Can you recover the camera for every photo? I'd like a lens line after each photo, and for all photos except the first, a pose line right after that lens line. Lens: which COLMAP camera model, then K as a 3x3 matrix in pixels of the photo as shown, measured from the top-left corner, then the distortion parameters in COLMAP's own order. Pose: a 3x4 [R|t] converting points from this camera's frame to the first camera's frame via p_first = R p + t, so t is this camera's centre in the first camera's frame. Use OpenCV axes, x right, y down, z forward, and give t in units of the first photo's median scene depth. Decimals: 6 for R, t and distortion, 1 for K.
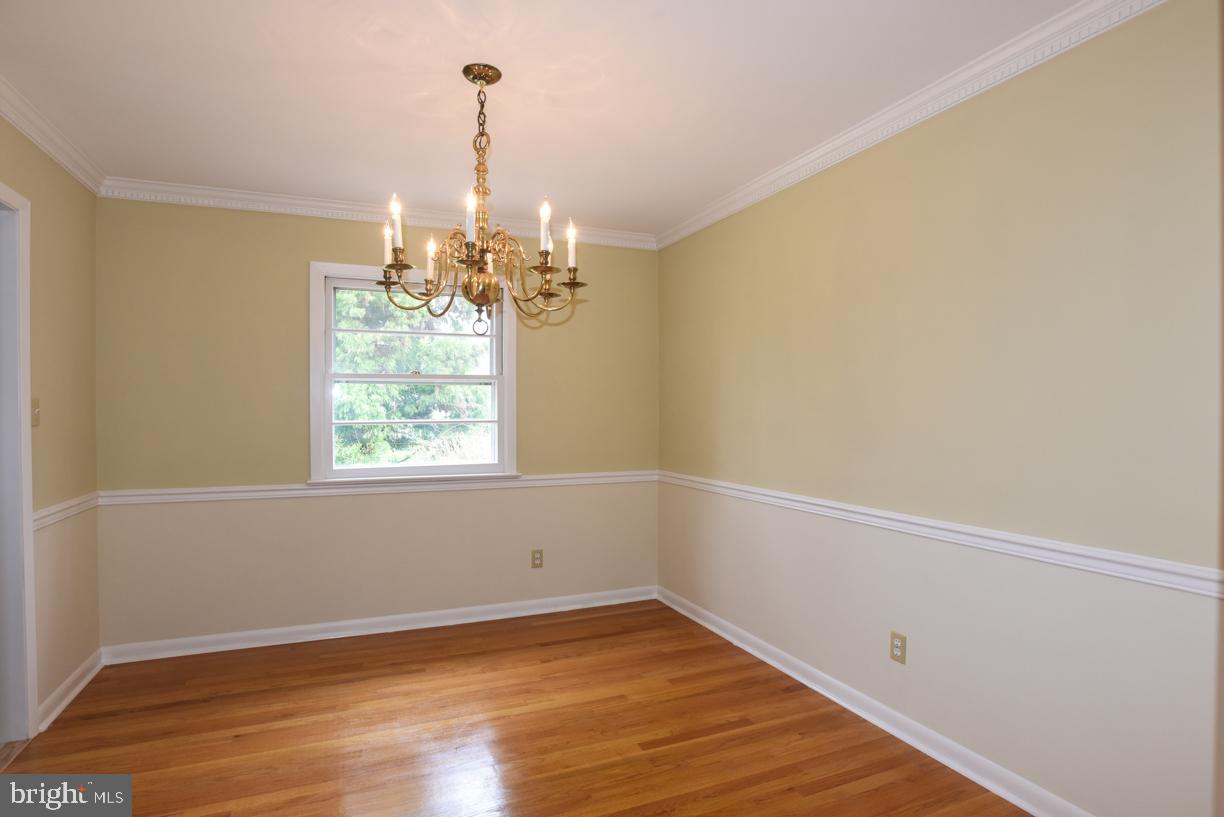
lens RADIAL K [[633.5, 0, 650.8], [0, 633.5, 416.5], [0, 0, 1]] dist [-0.051108, 0.020530]
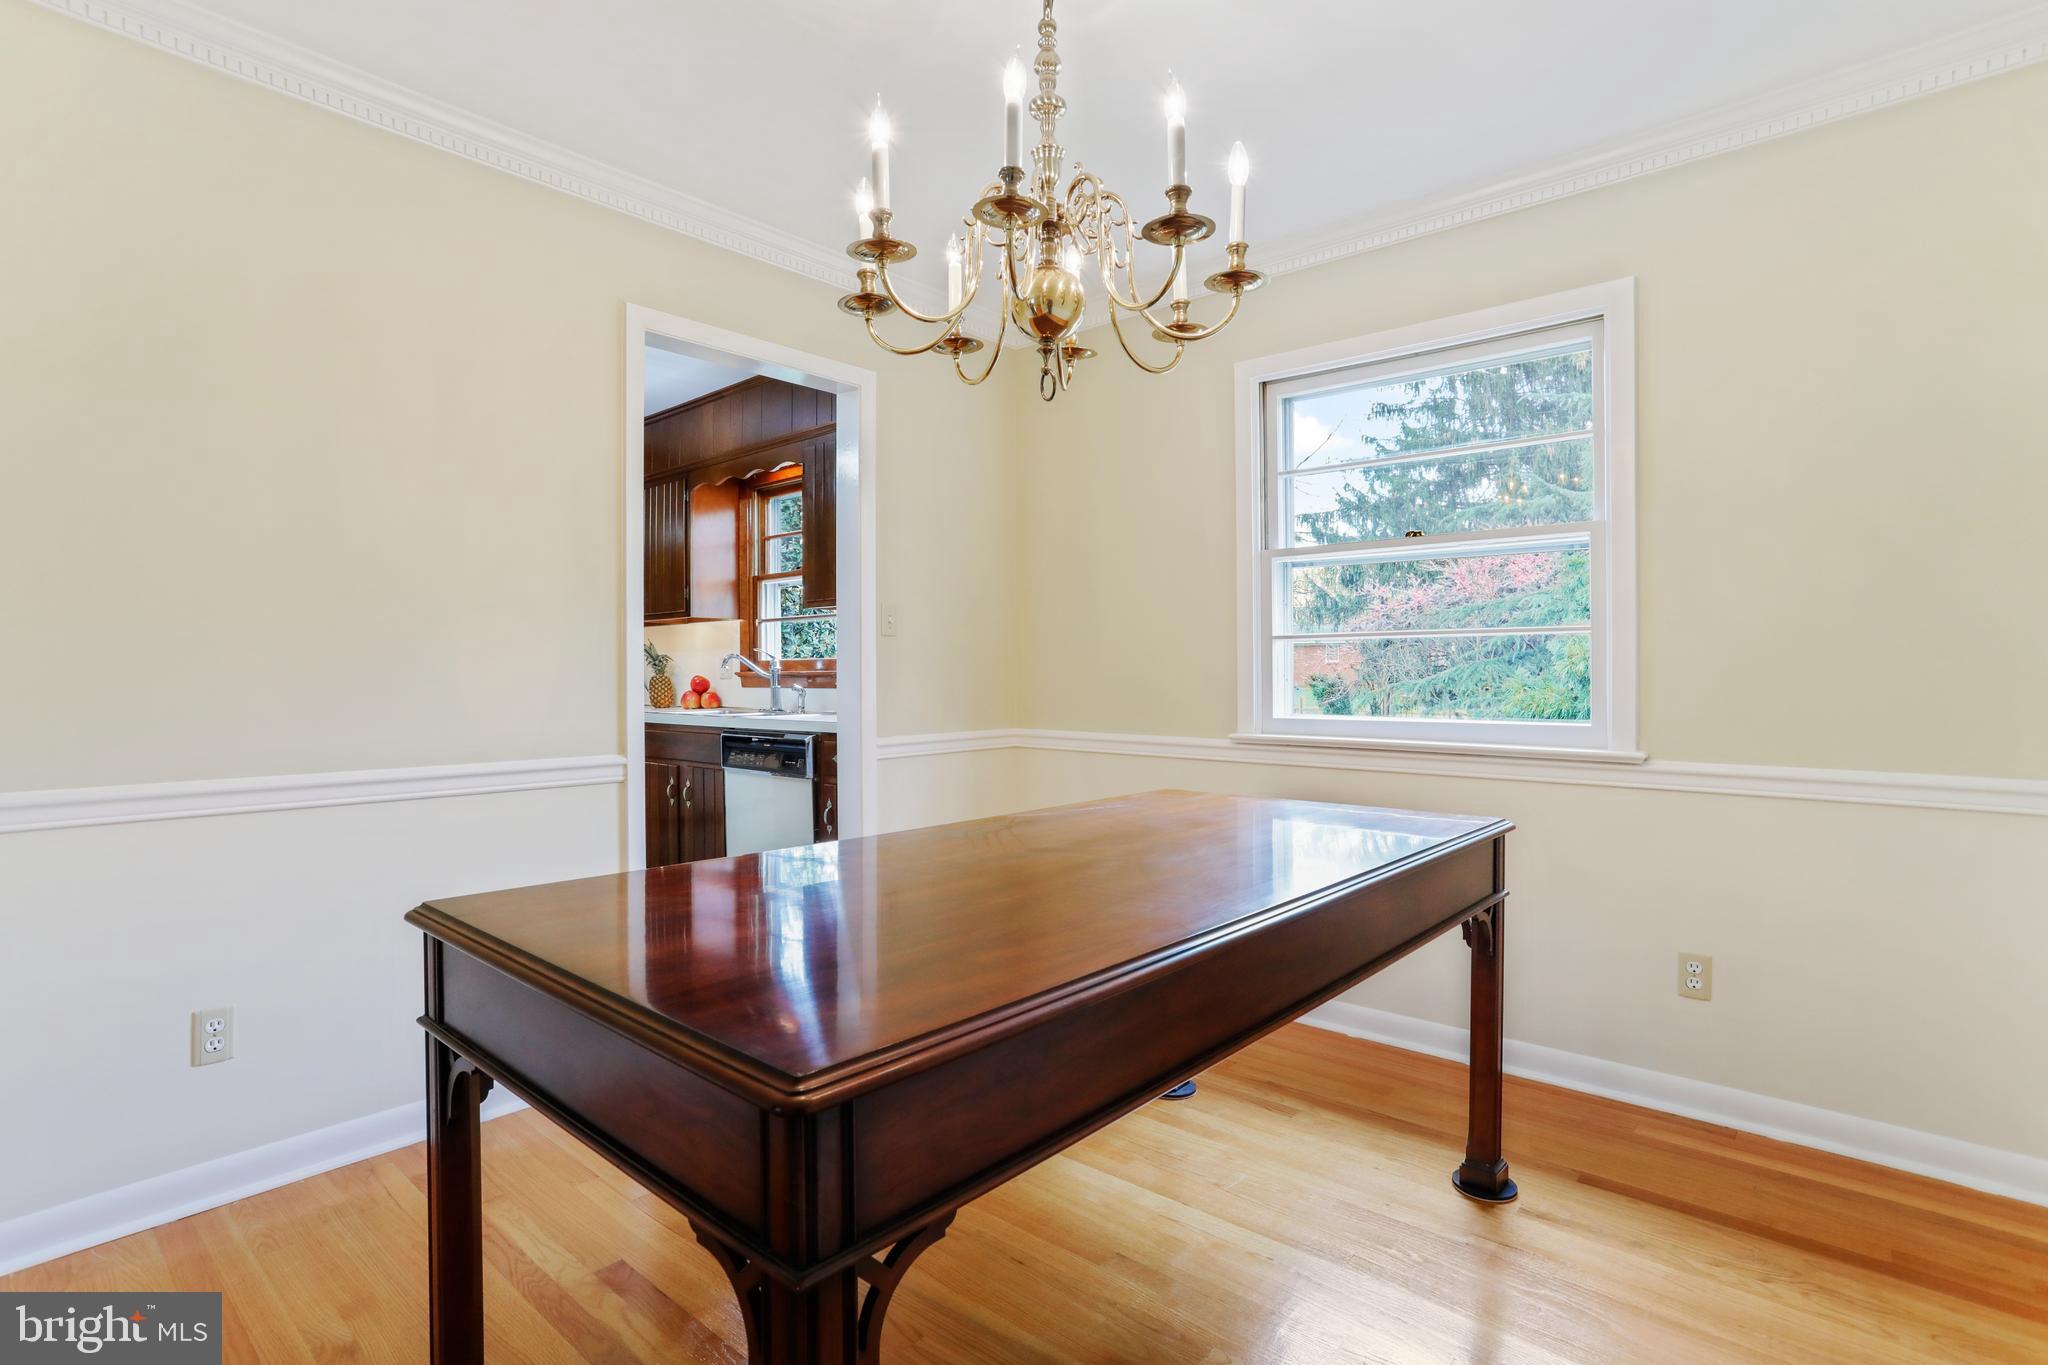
lens RADIAL K [[1059.9, 0, 989.5], [0, 1059.9, 661.6], [0, 0, 1]] dist [-0.022229, 0.000151]
pose [[0.388419, -0.008435, -0.921444, 0.322398], [-0.008445, 0.999884, -0.012713, 0.052948], [0.921444, 0.012720, 0.388303, 0.432366]]
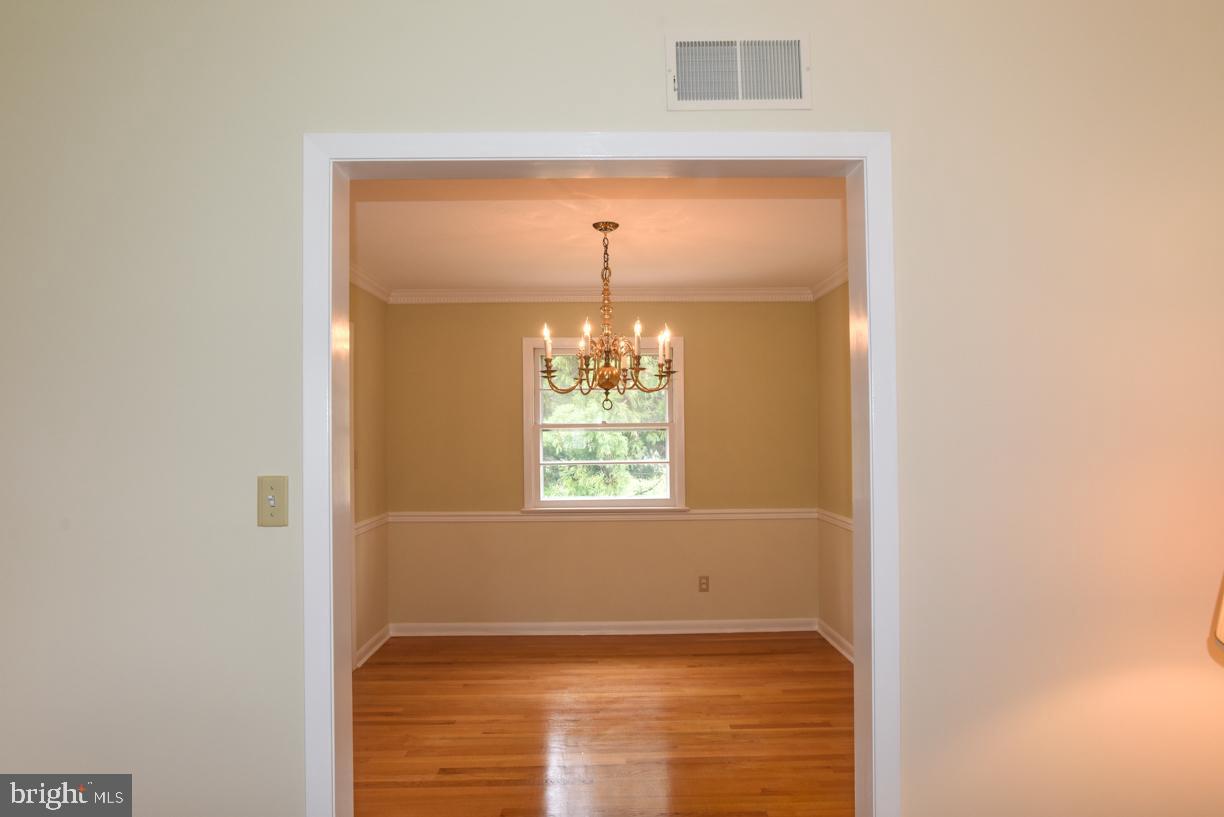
lens RADIAL K [[742.8, 0, 645.5], [0, 742.8, 425.9], [0, 0, 1]] dist [-0.003181, -0.000047]
pose [[0.921848, -0.013406, -0.387319, 0.310049], [0.005674, 0.999761, -0.021099, -0.038173], [0.387509, 0.017252, 0.921704, -0.347204]]
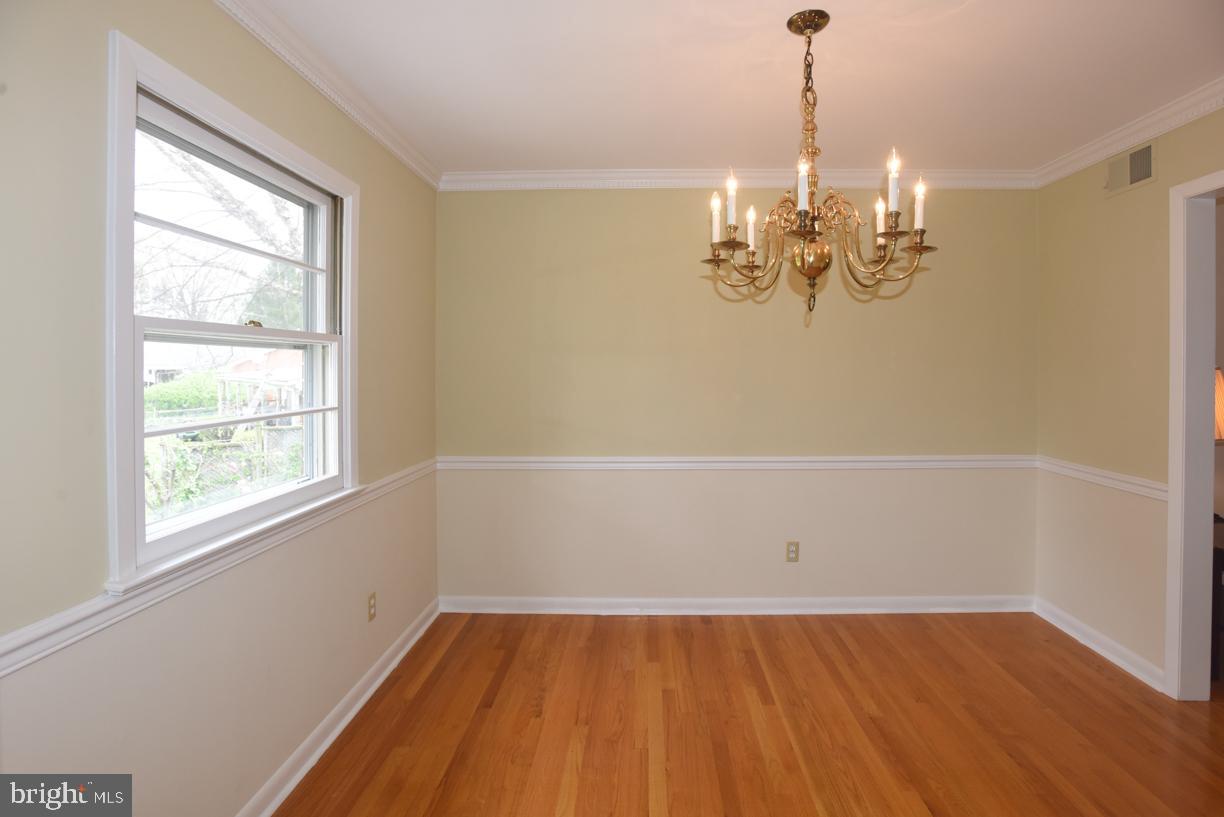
lens RADIAL K [[602.7, 0, 630.2], [0, 602.7, 374.0], [0, 0, 1]] dist [-0.050266, 0.000154]
pose [[0.443965, -0.004327, 0.896034, -0.775894], [0.011065, 0.999939, -0.000654, -0.027322], [-0.895976, 0.010205, 0.443986, 0.577907]]
